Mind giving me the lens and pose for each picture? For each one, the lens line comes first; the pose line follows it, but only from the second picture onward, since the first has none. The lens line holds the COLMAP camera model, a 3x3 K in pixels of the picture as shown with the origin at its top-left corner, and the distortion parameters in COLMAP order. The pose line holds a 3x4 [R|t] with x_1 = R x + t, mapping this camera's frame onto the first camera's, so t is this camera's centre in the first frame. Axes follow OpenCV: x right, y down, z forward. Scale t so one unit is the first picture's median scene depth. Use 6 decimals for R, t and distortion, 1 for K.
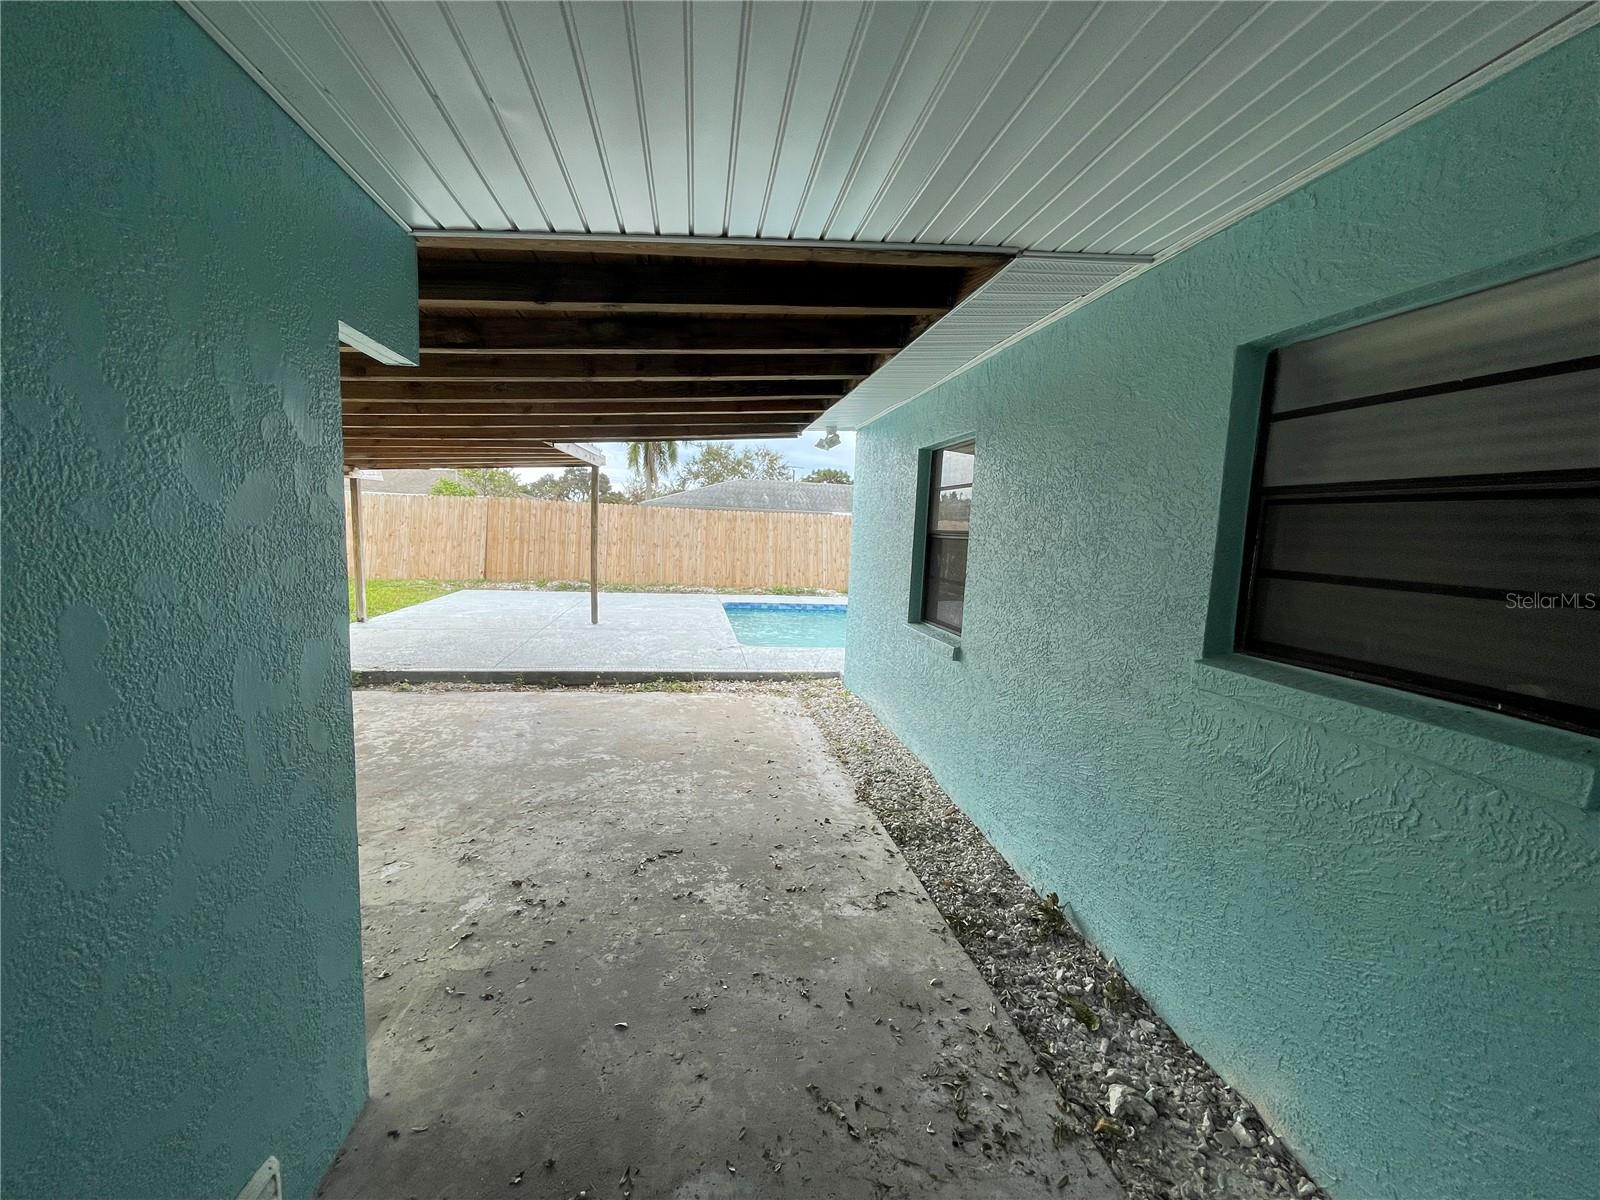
lens RADIAL K [[653.9, 0, 801.9], [0, 653.9, 600.2], [0, 0, 1]] dist [-0.002227, 0.000691]
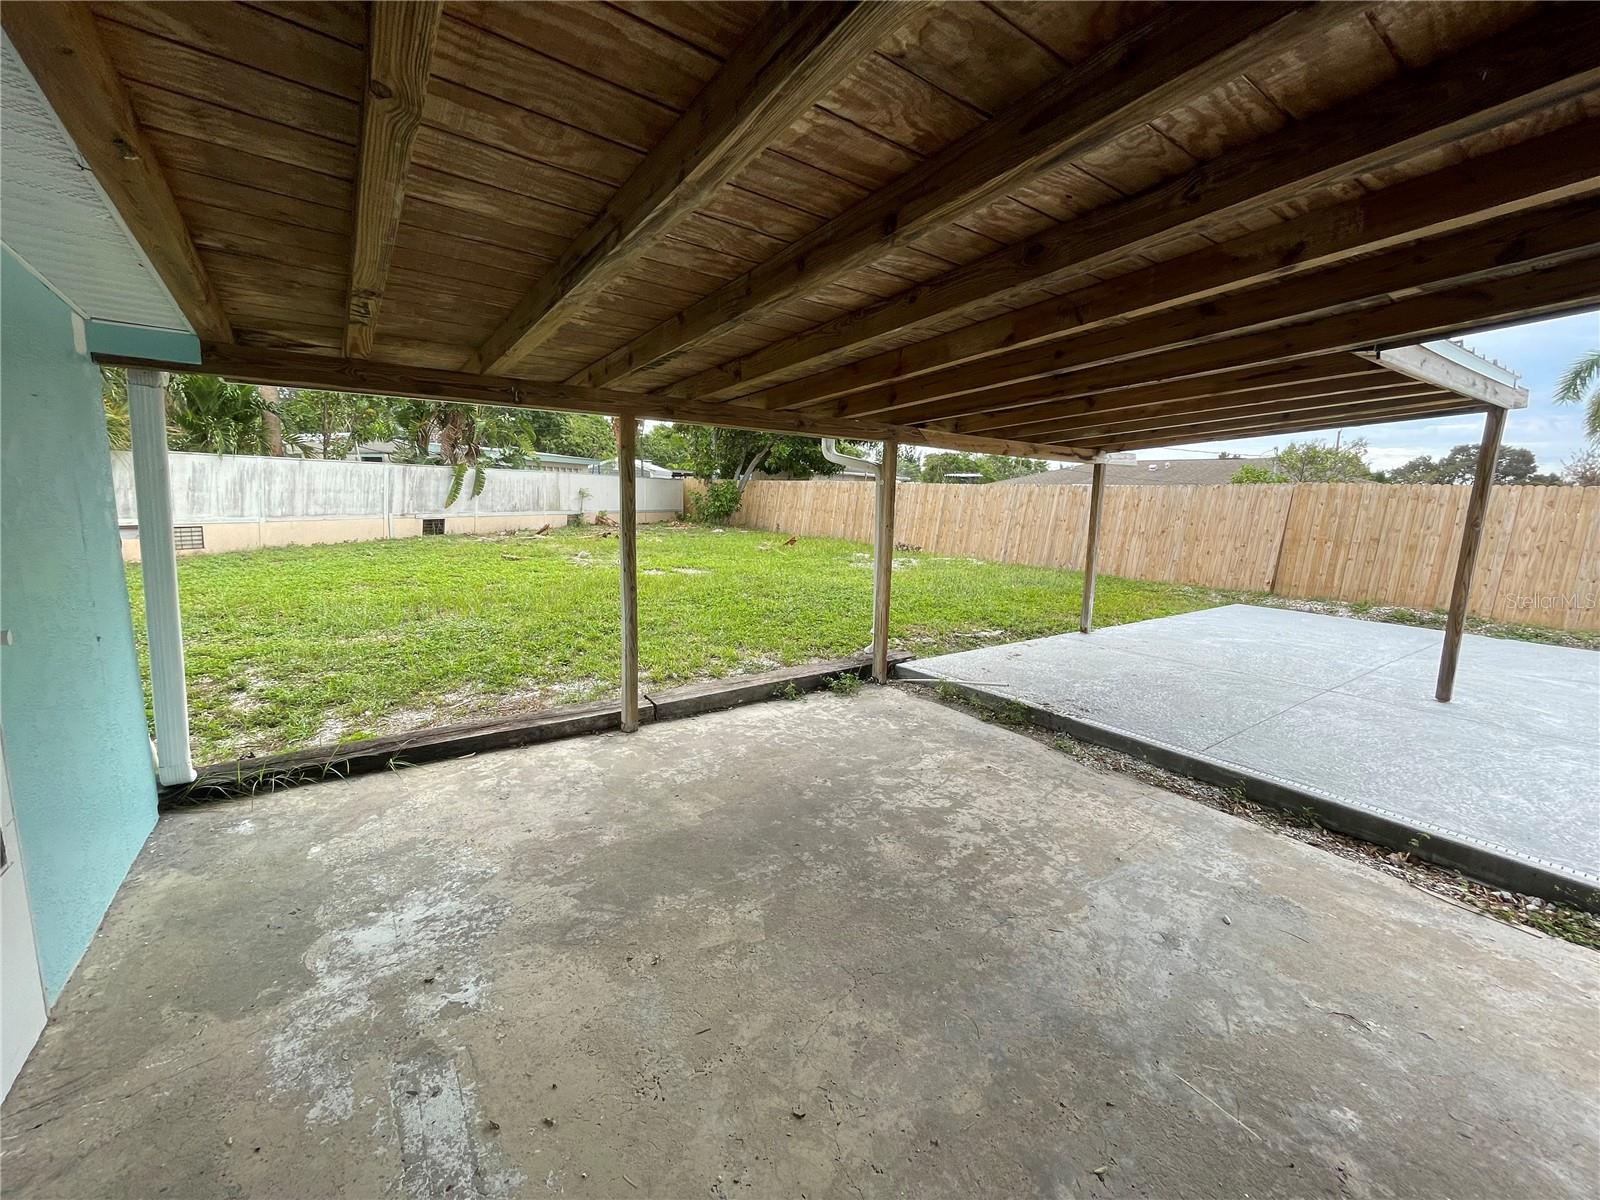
lens RADIAL K [[653.9, 0, 800.4], [0, 653.9, 599.8], [0, 0, 1]] dist [-0.002227, 0.000691]
pose [[0.438136, 0.113390, -0.891729, -0.049349], [-0.108902, 0.991401, 0.072557, -0.019544], [0.892288, 0.065321, 0.446716, 0.179120]]
